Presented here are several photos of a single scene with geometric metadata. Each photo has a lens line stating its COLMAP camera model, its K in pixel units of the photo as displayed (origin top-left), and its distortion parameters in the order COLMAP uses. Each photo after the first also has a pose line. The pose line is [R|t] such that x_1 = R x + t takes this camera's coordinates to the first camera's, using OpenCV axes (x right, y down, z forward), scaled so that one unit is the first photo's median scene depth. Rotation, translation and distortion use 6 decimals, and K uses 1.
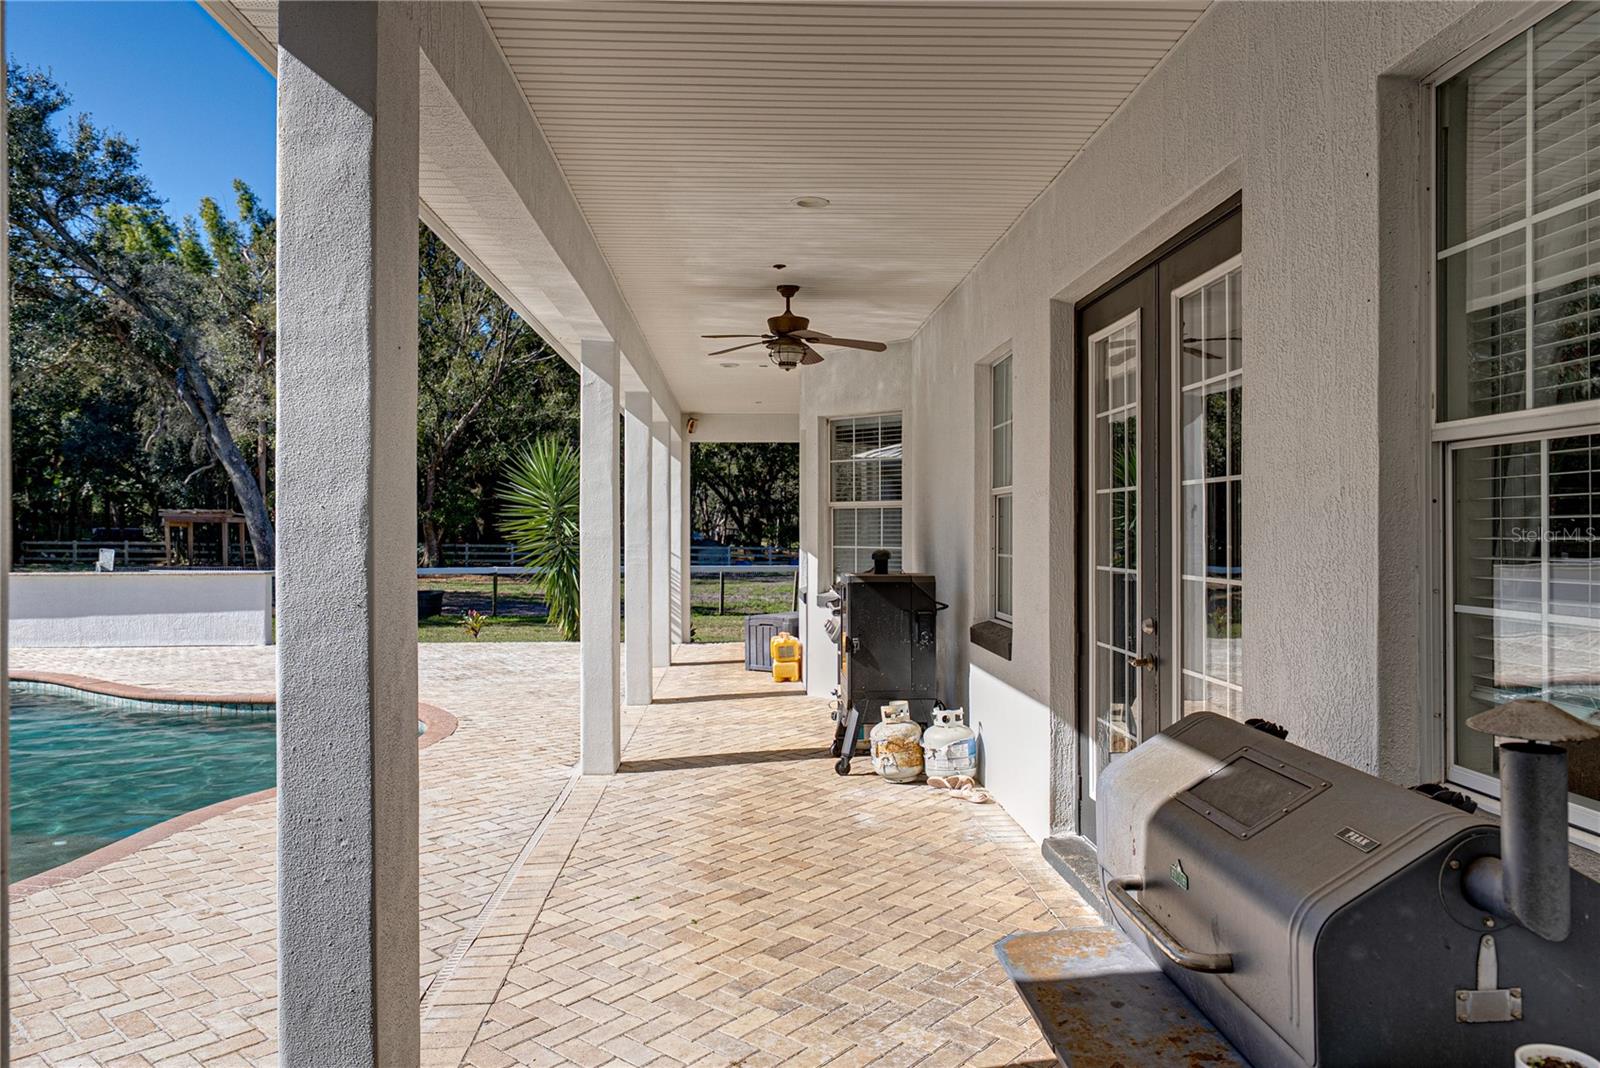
lens RADIAL K [[1083.6, 0, 800.0], [0, 1083.6, 534.0], [0, 0, 1]] dist [0.001642, 0.001077]
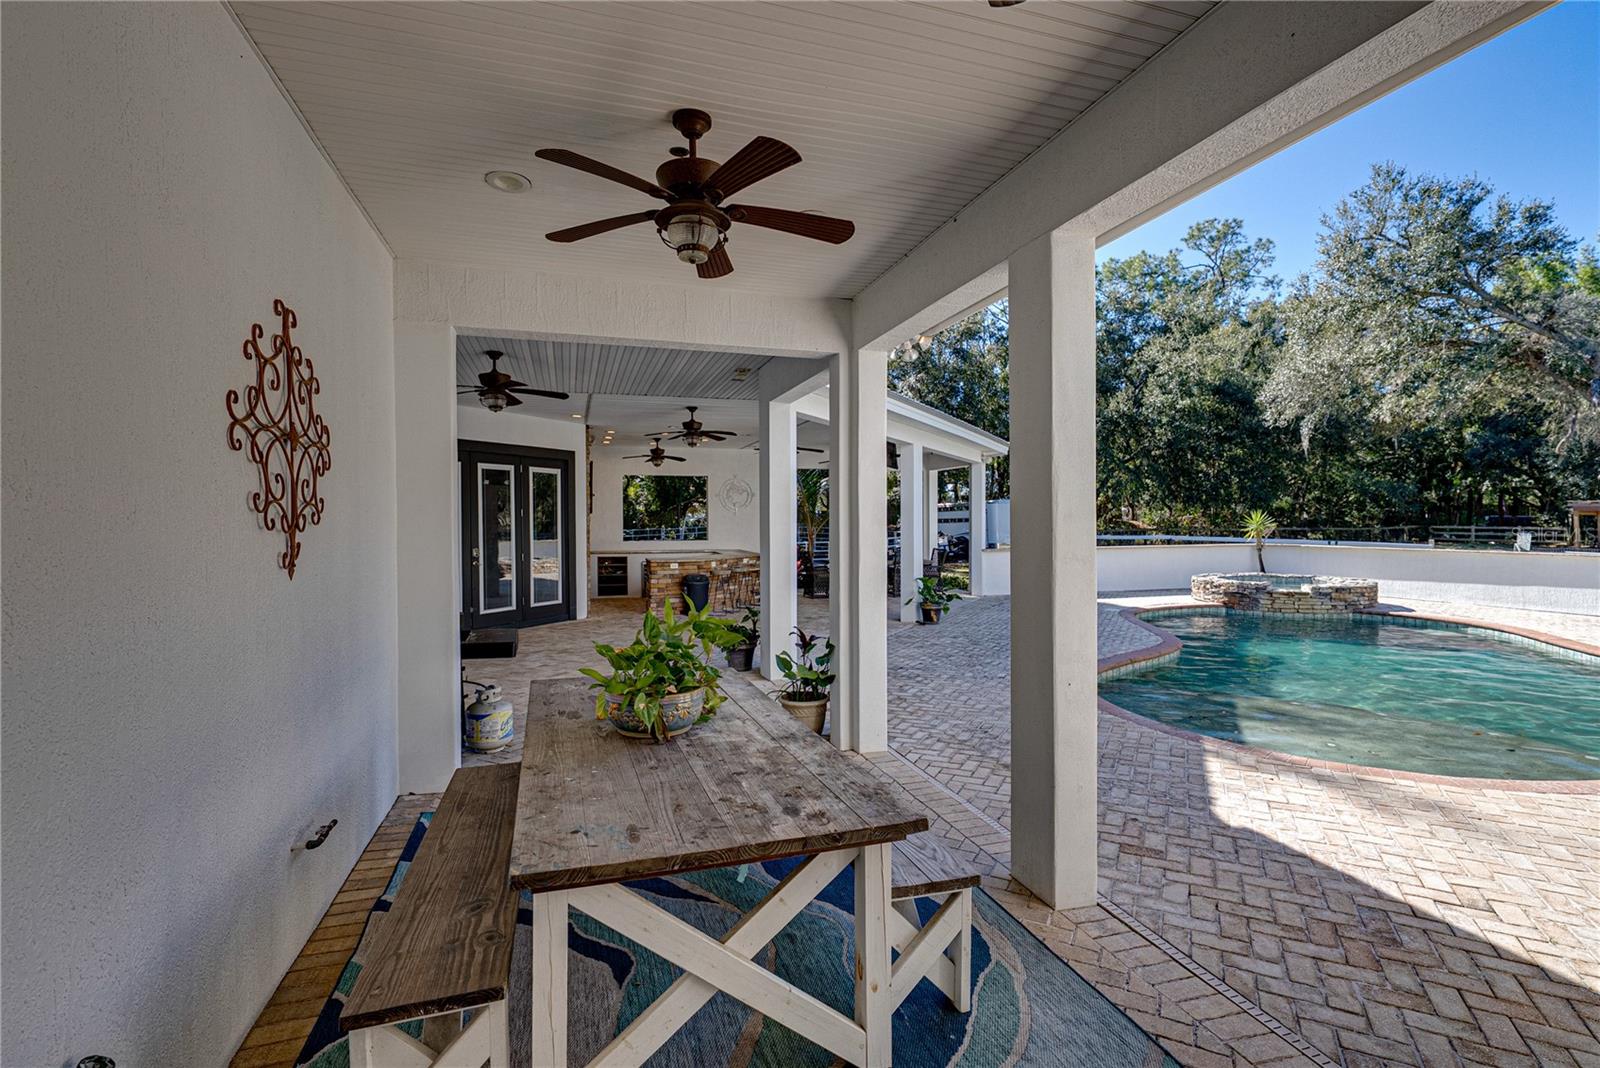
lens RADIAL K [[738.7, 0, 810.7], [0, 738.7, 531.7], [0, 0, 1]] dist [0.005331, -0.000316]
pose [[0.252896, 0.015340, -0.967372, -0.028621], [-0.000626, 0.999877, 0.015691, -0.003474], [0.967493, -0.003363, 0.252875, -0.086284]]
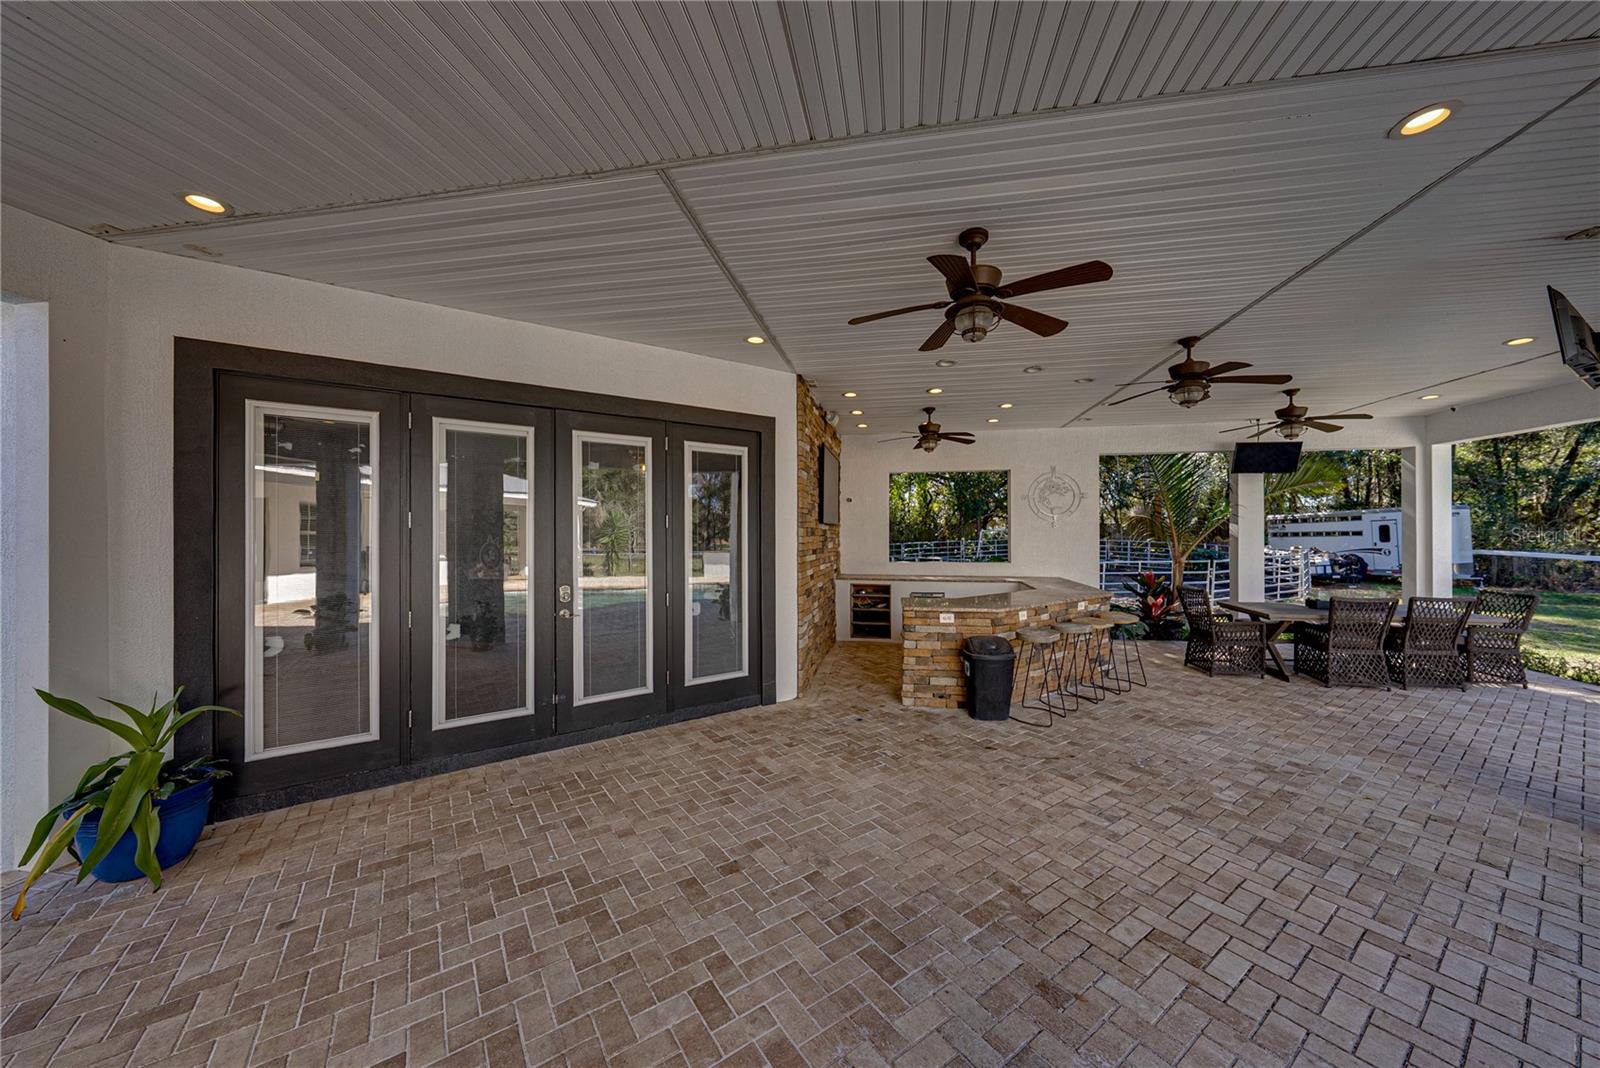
lens RADIAL K [[547.1, 0, 800.0], [0, 547.1, 534.0], [0, 0, 1]] dist [-0.000717, -0.000037]
pose [[-0.242726, 0.002810, -0.970091, -0.585298], [-0.001687, 0.999993, 0.003319, -0.004613], [0.970094, 0.002442, -0.242719, -0.024001]]
